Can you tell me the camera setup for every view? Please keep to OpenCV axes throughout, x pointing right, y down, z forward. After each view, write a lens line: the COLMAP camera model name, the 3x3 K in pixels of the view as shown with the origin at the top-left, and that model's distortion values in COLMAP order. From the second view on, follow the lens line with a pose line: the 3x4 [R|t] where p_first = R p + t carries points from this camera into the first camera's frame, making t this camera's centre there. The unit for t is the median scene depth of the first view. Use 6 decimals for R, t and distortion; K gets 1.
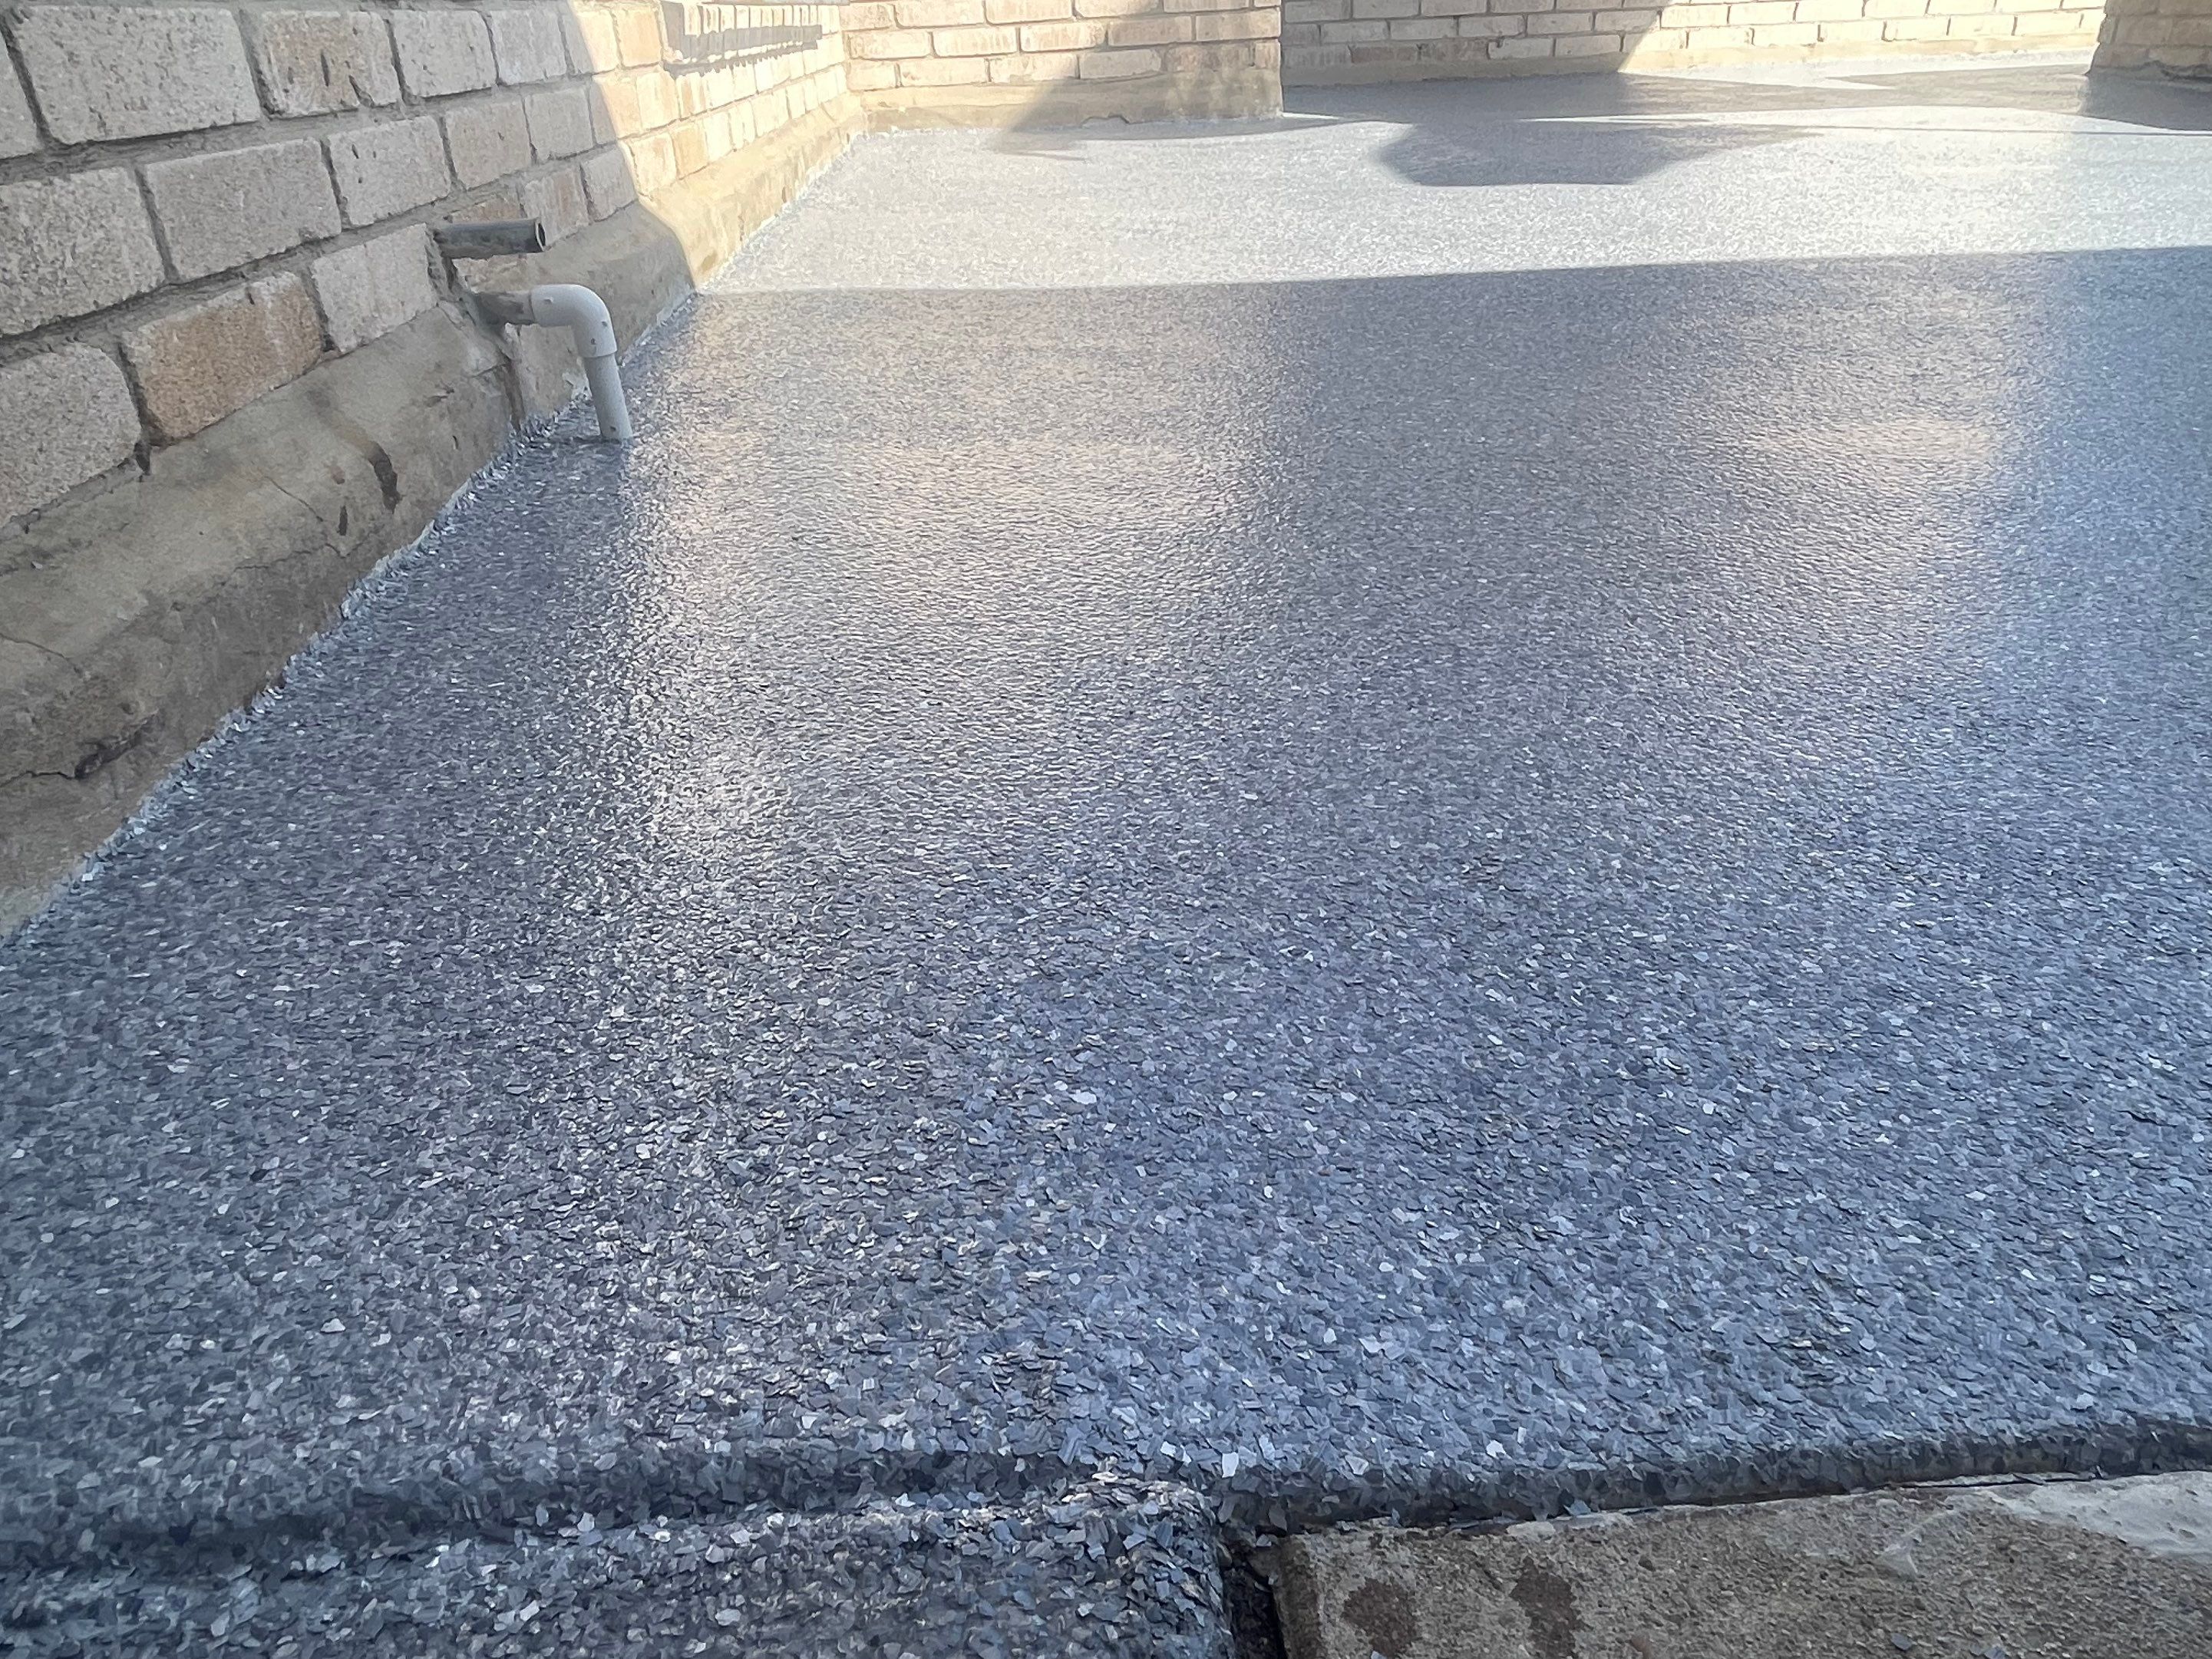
lens RADIAL K [[1527.6, 0, 1089.8], [0, 1527.6, 838.1], [0, 0, 1]] dist [-0.019351, -0.002587]
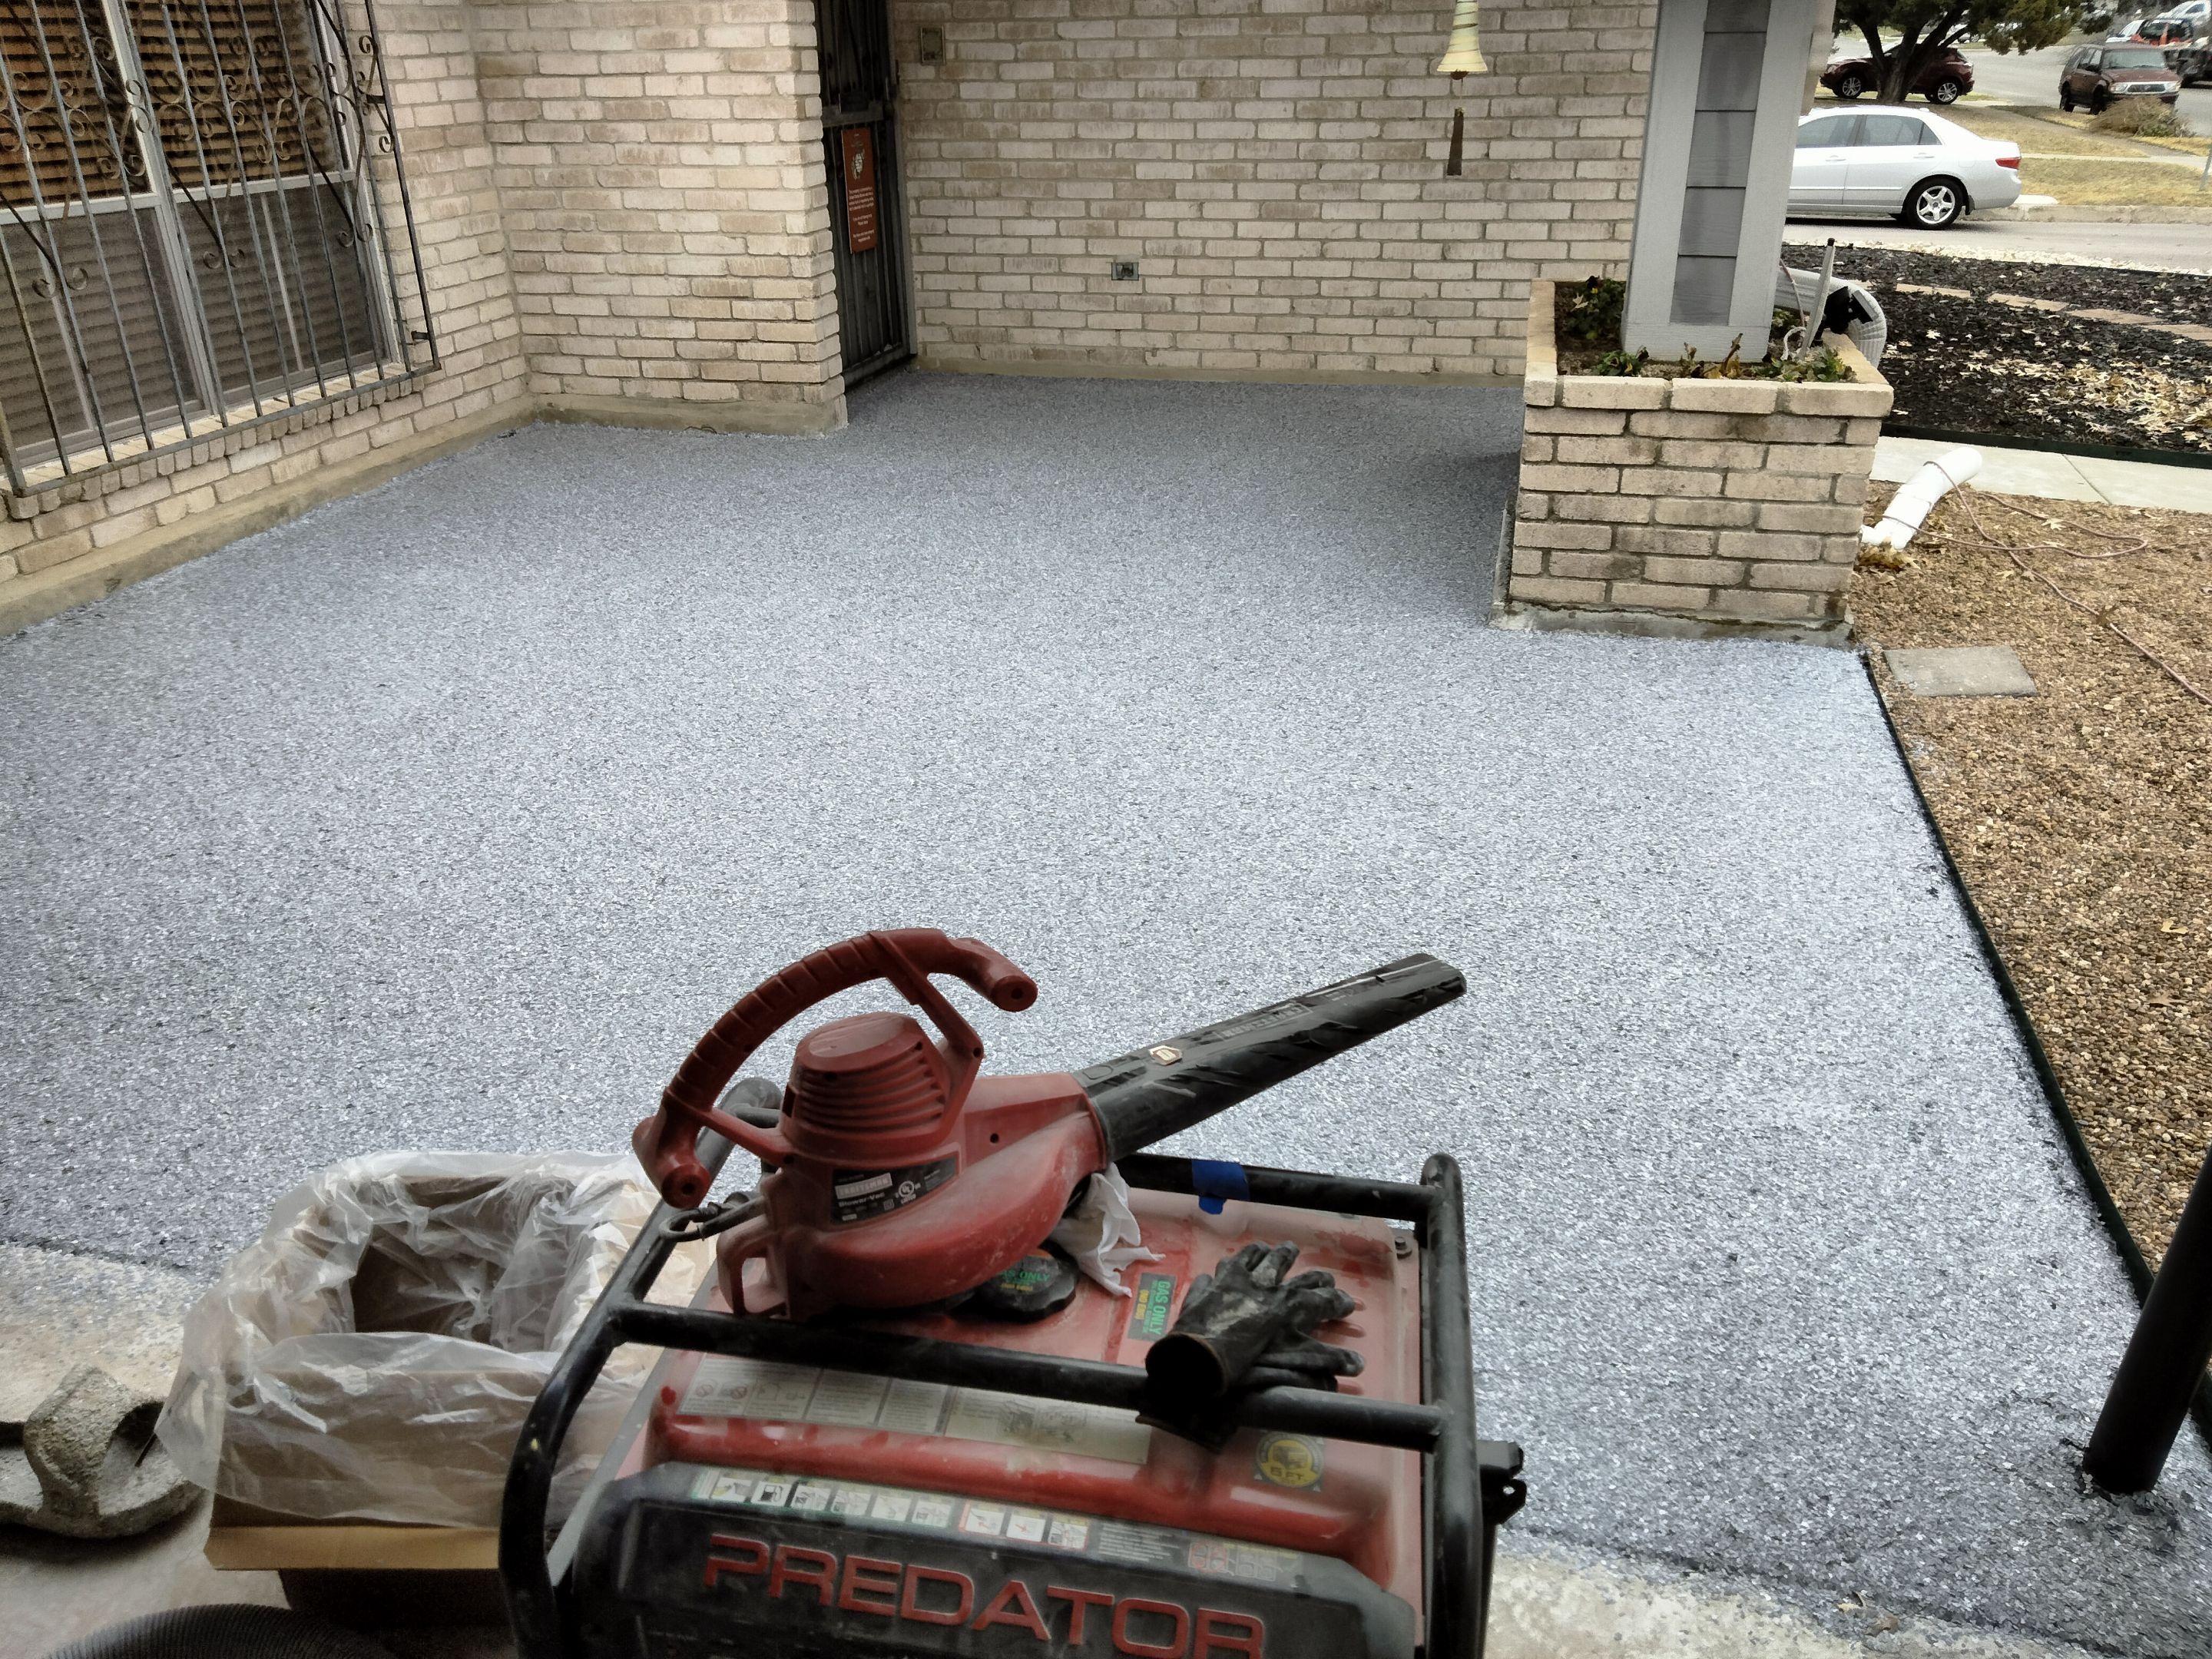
lens RADIAL K [[1706.8, 0, 1091.5], [0, 1706.8, 846.7], [0, 0, 1]] dist [0.009806, -0.014385]
pose [[0.954361, 0.154728, -0.255450, 0.625437], [-0.165000, 0.986108, -0.019146, -0.112504], [0.248939, 0.060422, 0.966633, -0.274673]]
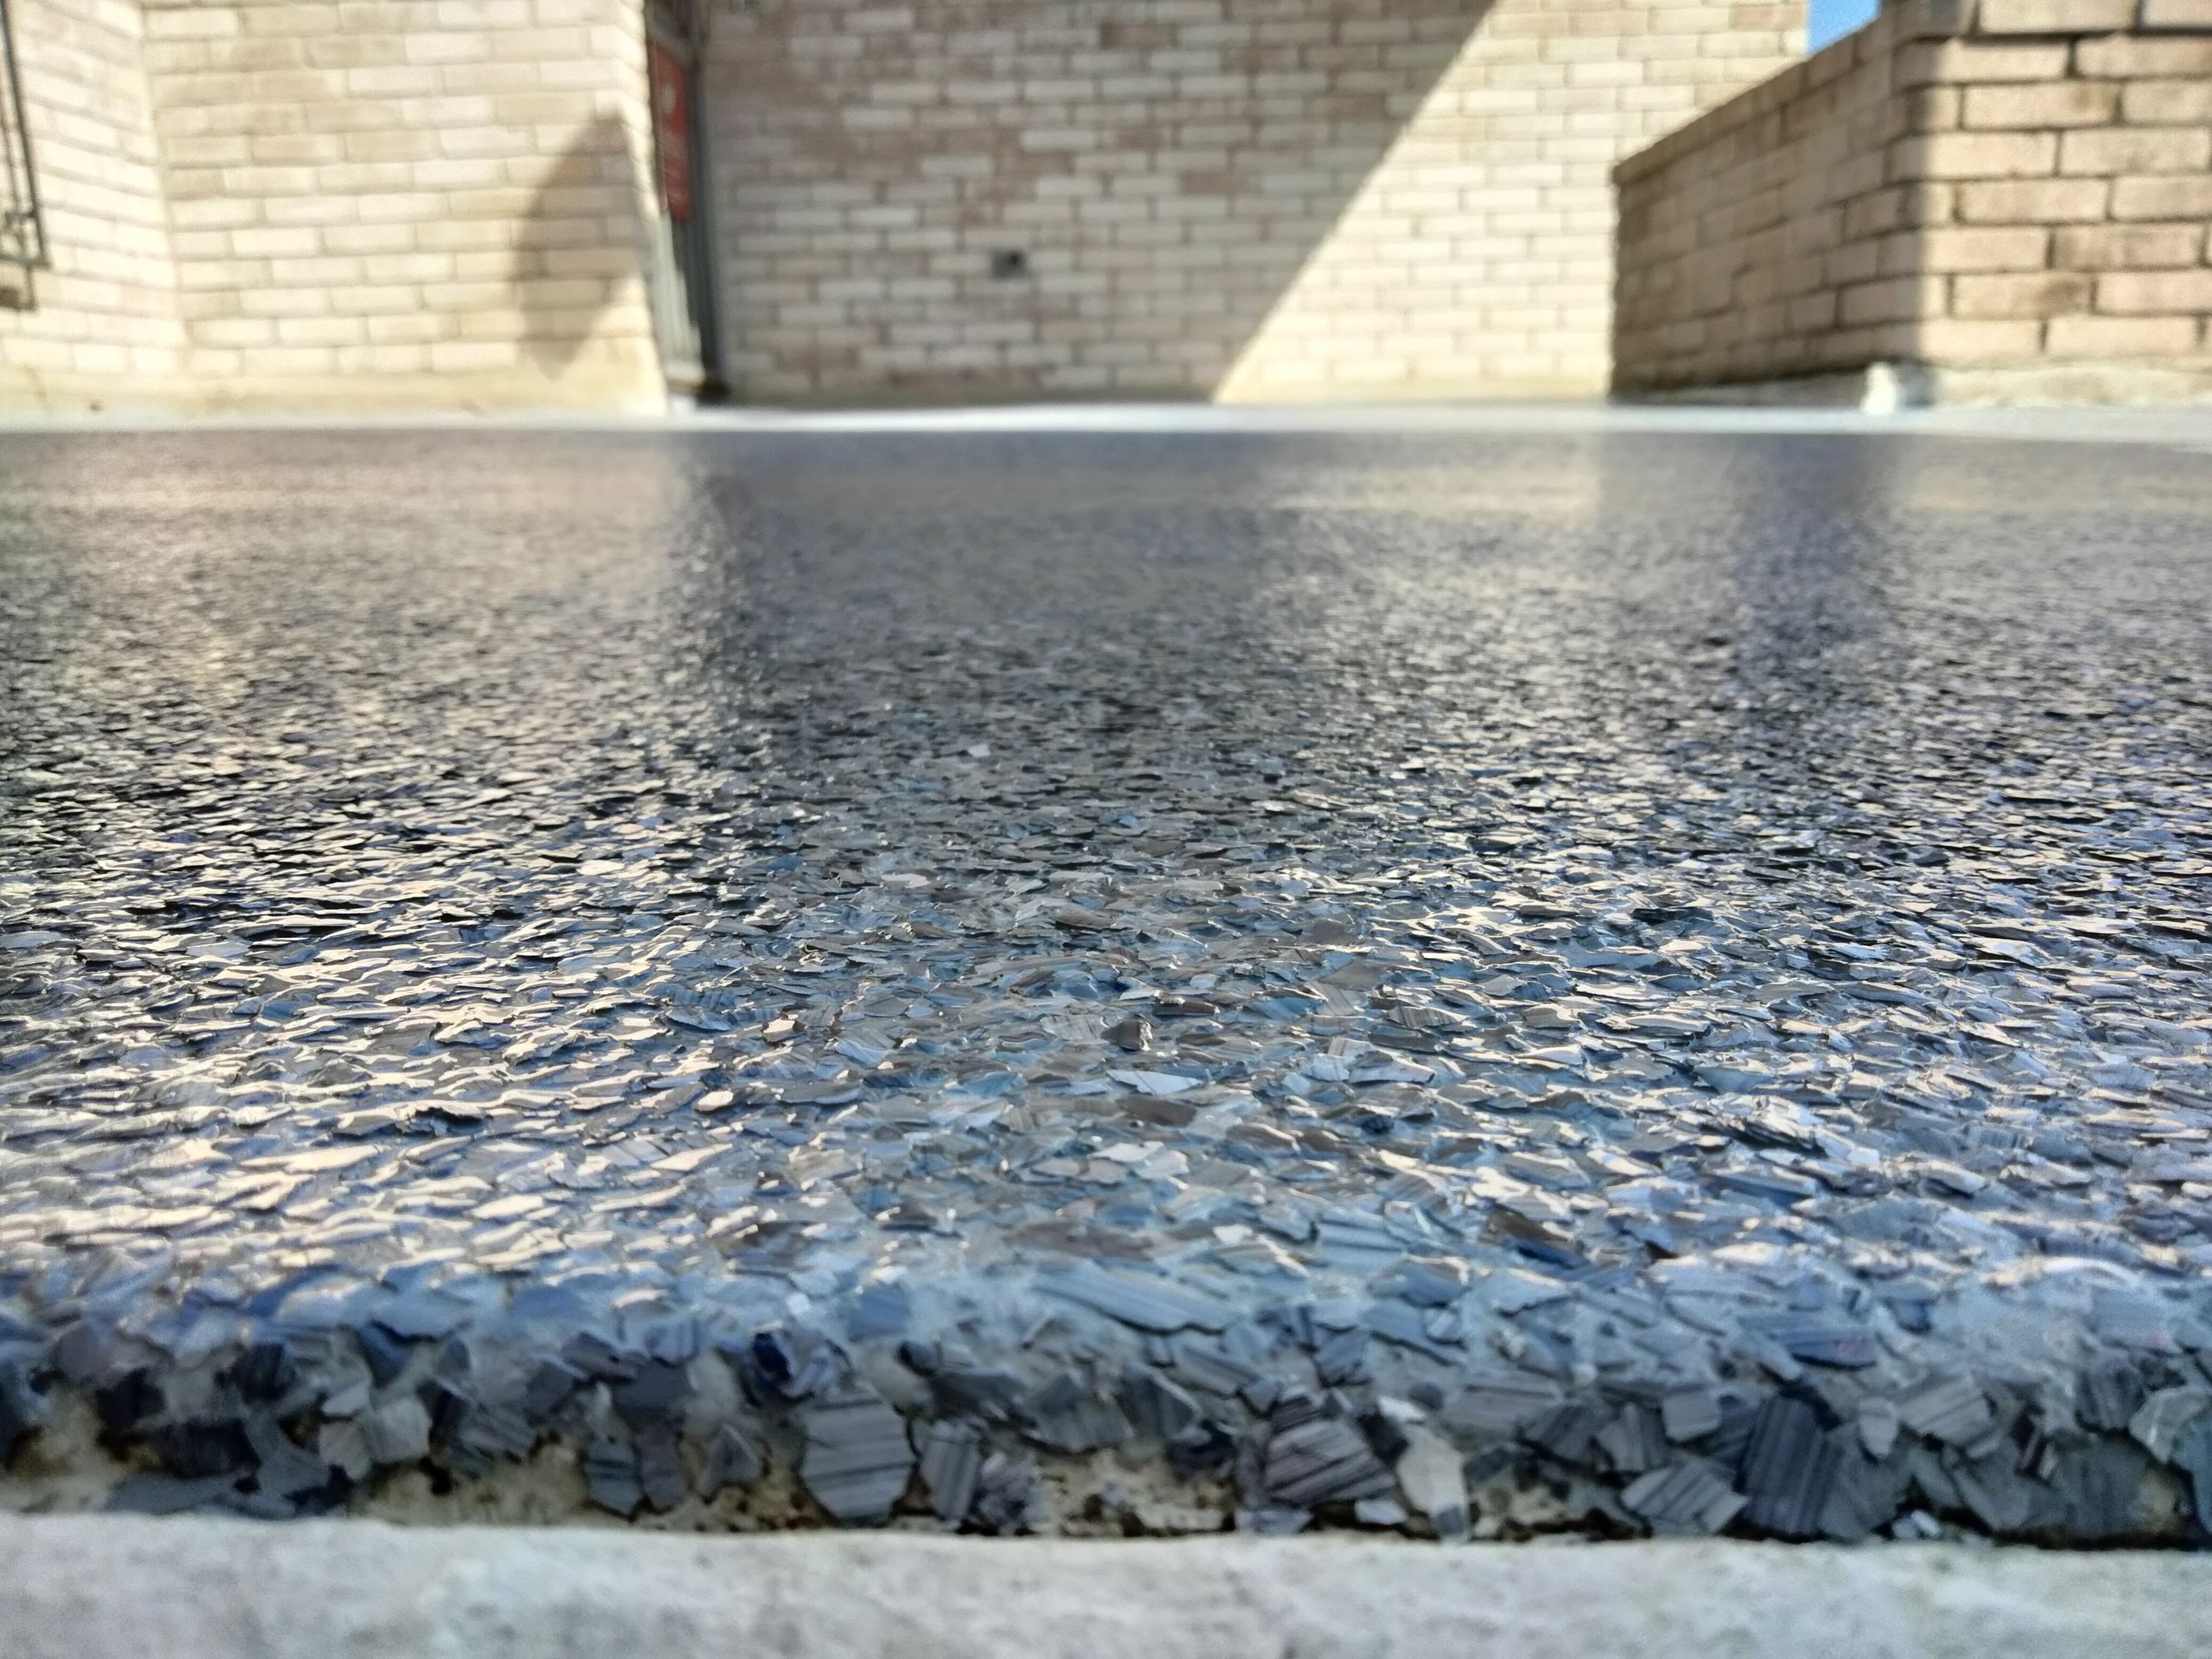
lens RADIAL K [[1706.8, 0, 1086.3], [0, 1706.8, 829.5], [0, 0, 1]] dist [0.009806, -0.014385]
pose [[0.995368, 0.045937, -0.084458, 0.393483], [-0.066609, 0.962970, -0.261252, 0.013641], [0.069329, 0.265668, 0.961569, 0.078669]]
